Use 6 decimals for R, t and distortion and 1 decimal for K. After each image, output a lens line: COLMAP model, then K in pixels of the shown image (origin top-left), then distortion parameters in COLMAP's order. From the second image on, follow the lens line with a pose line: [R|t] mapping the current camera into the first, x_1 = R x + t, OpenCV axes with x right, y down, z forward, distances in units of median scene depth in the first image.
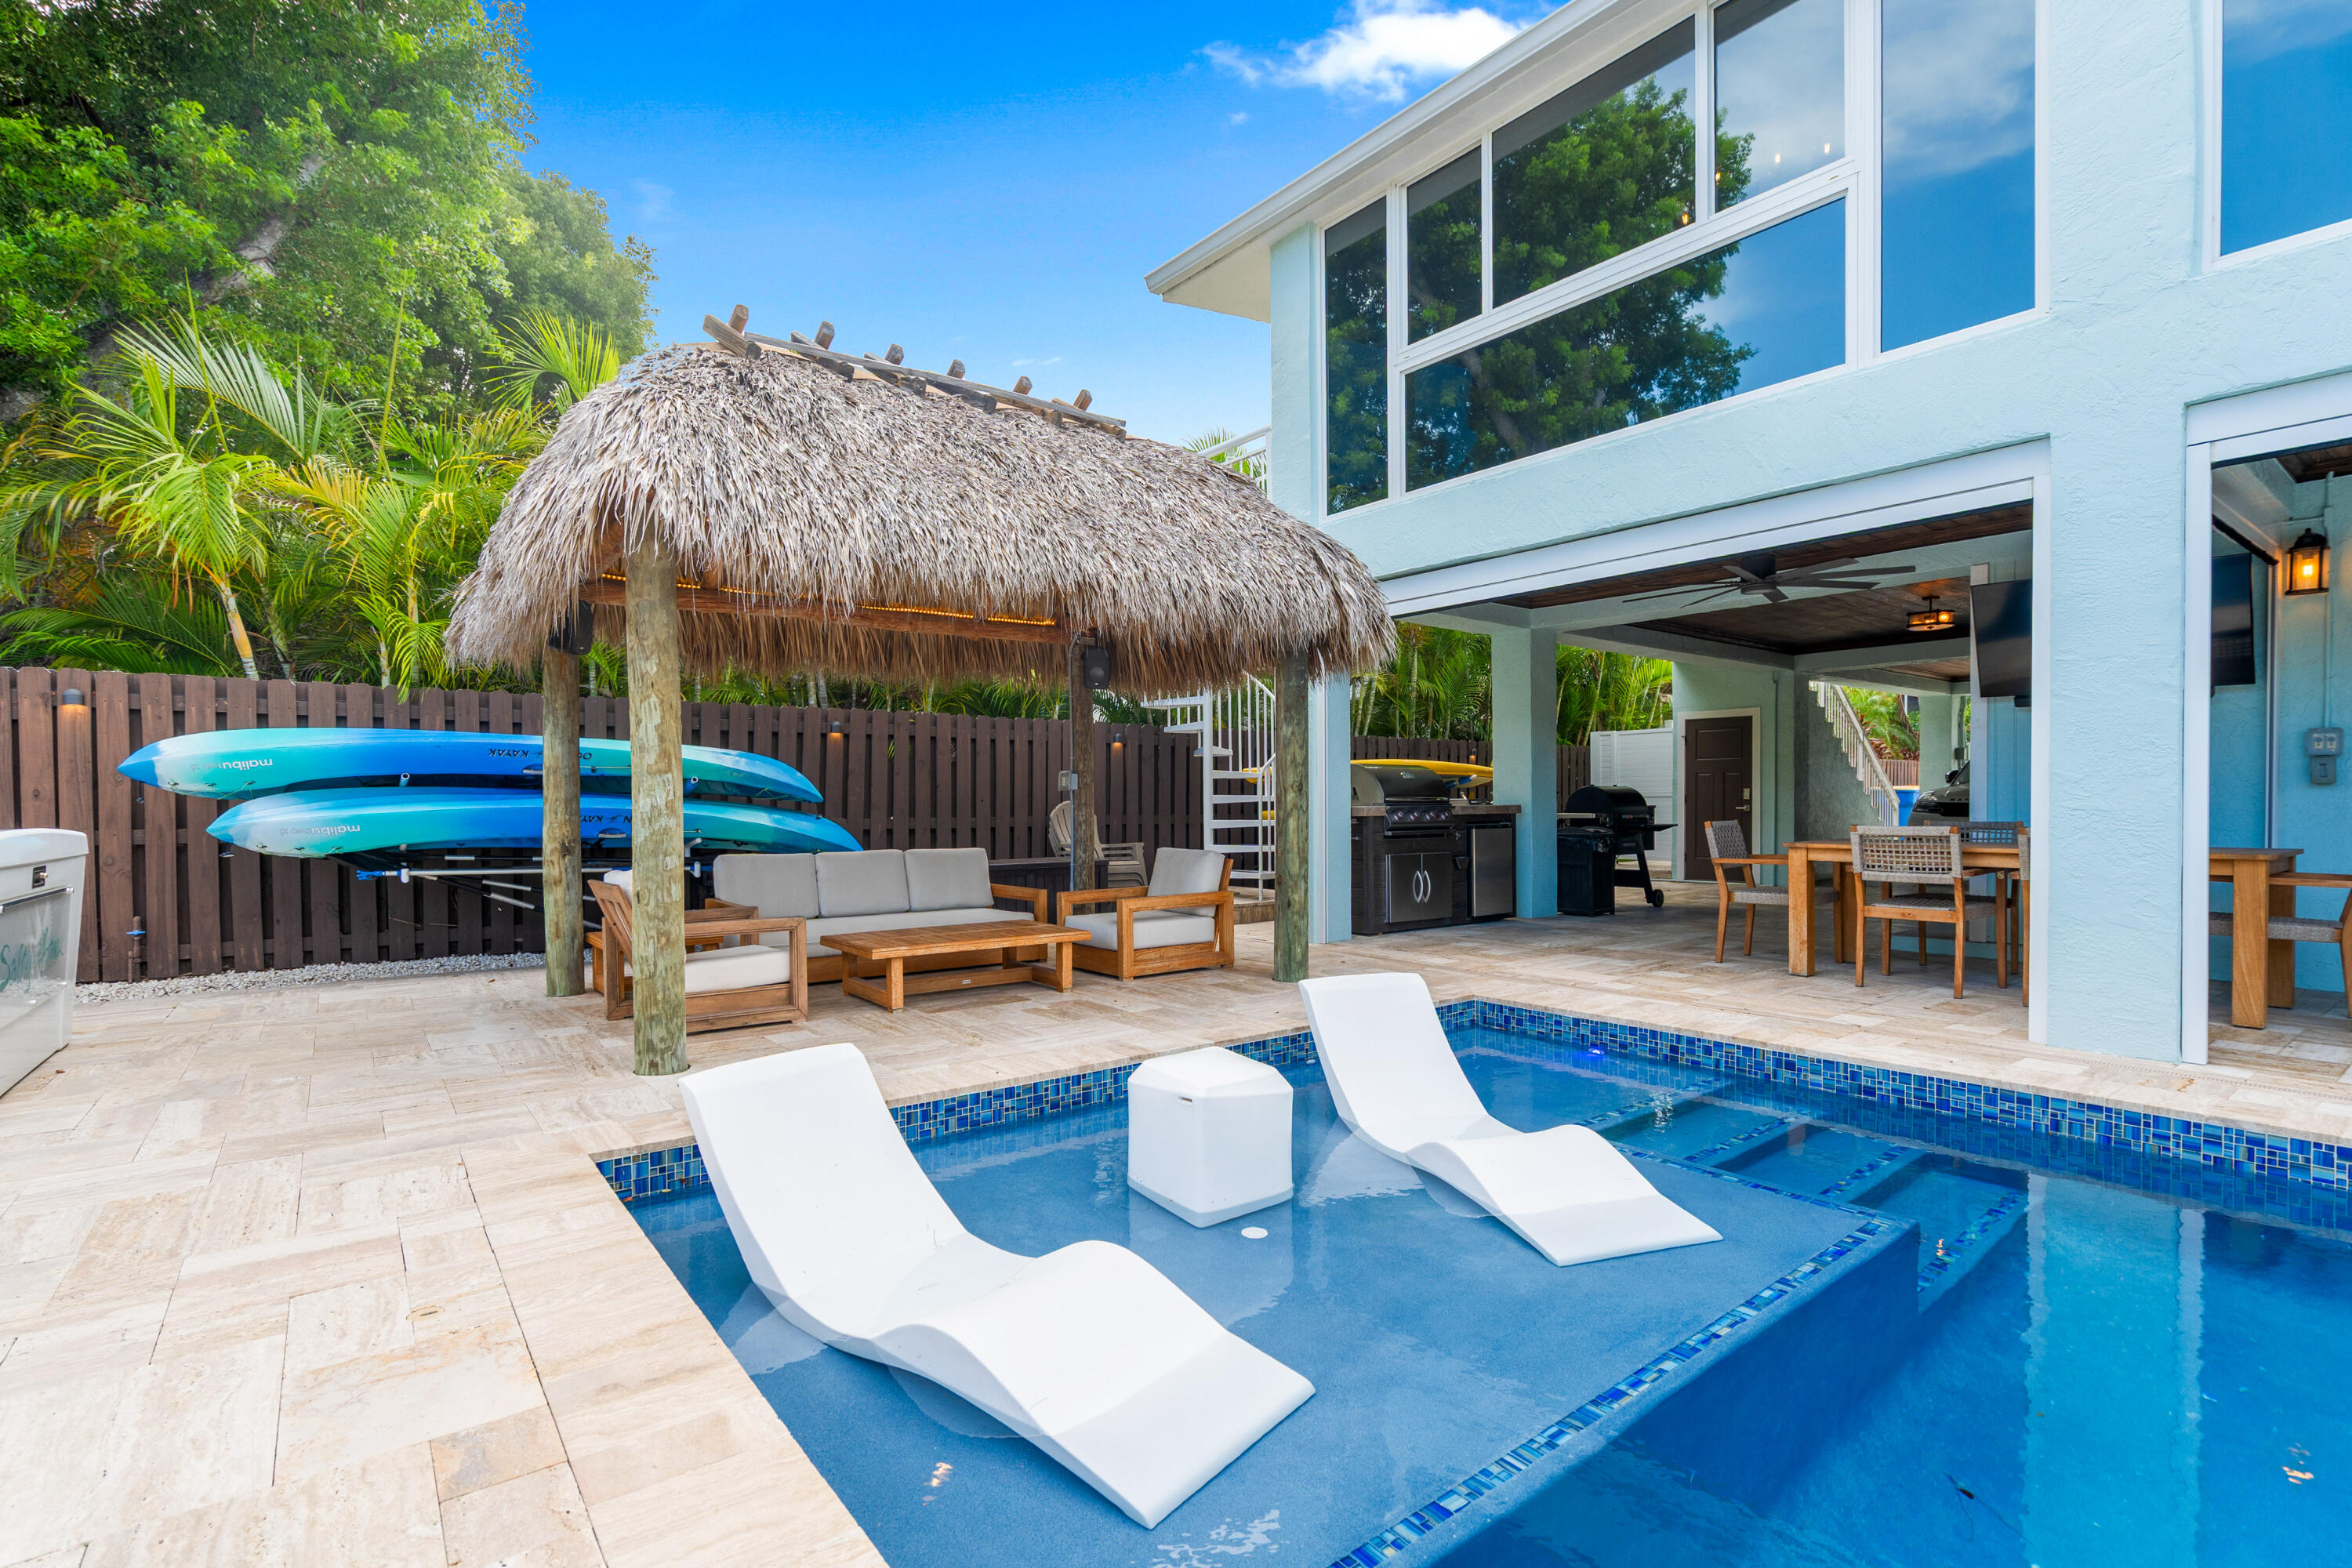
lens RADIAL K [[1074.9, 0, 1173.4], [0, 1074.9, 796.6], [0, 0, 1]] dist [-0.001733, 0.000638]
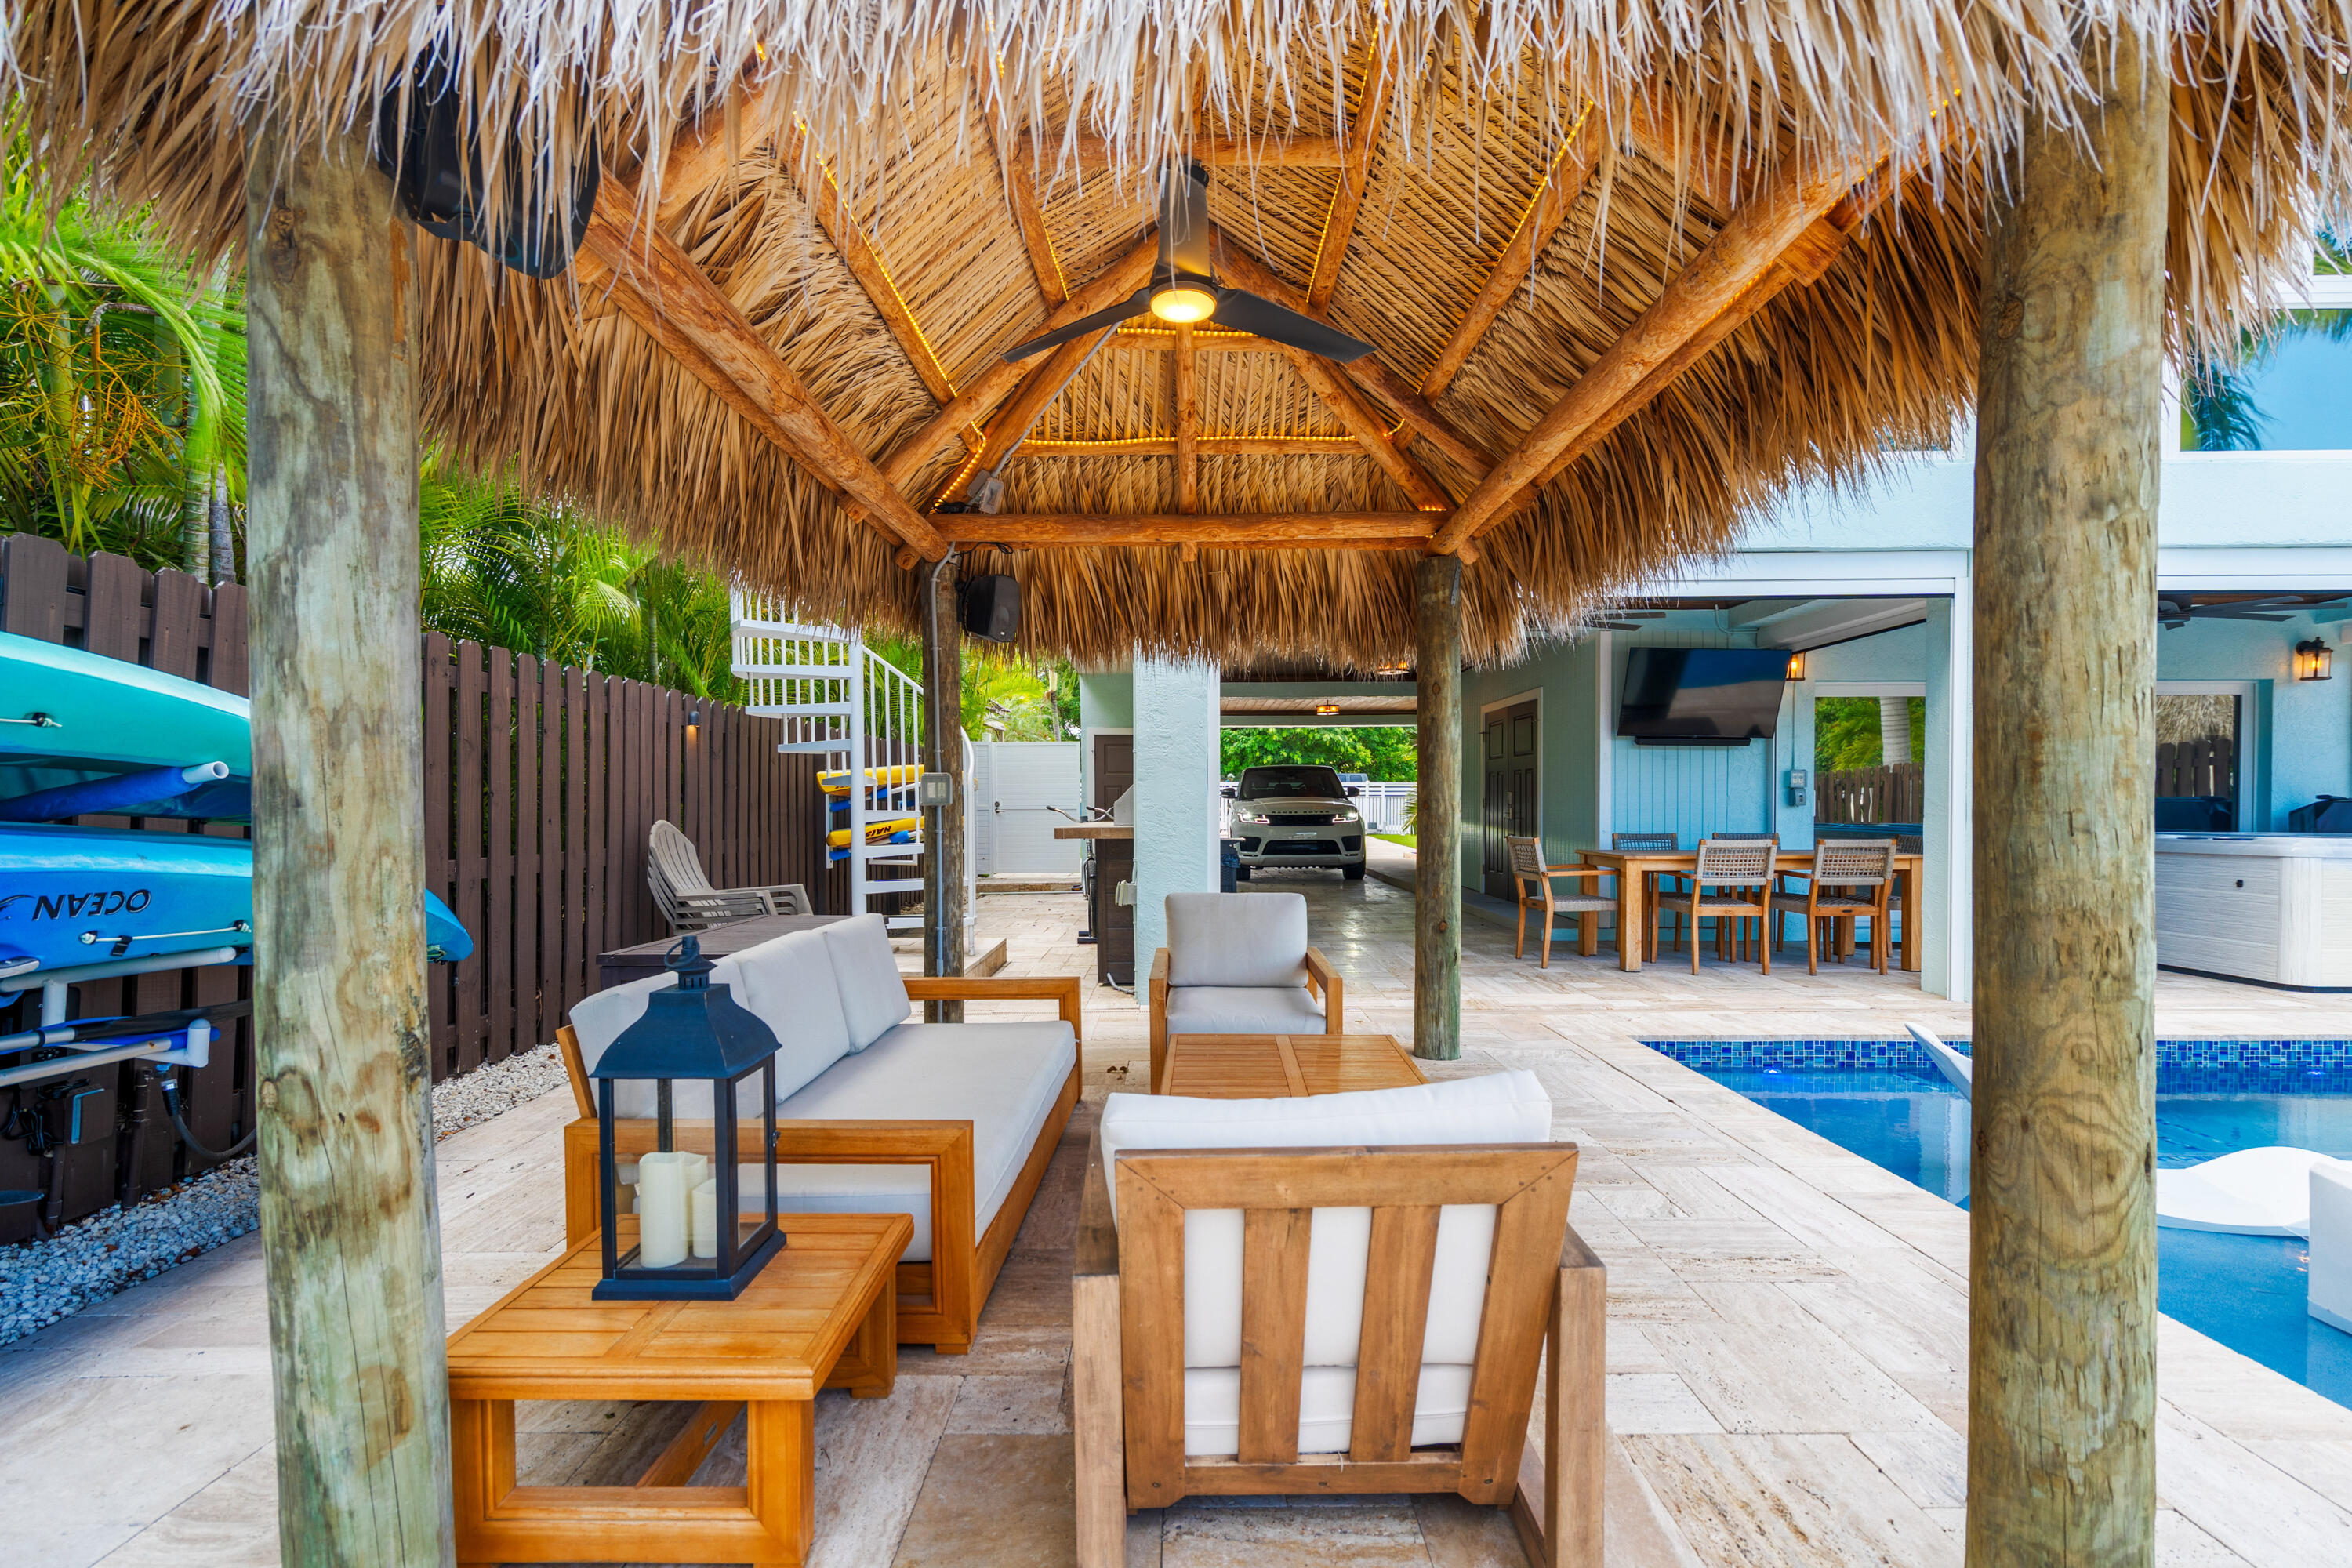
lens RADIAL K [[1074.9, 0, 1162.7], [0, 1074.9, 805.1], [0, 0, 1]] dist [-0.001733, 0.000638]
pose [[0.626735, 0.003531, 0.779225, -0.751117], [-0.003812, 0.999992, -0.001466, -0.008649], [-0.779223, -0.002051, 0.626743, 0.818197]]
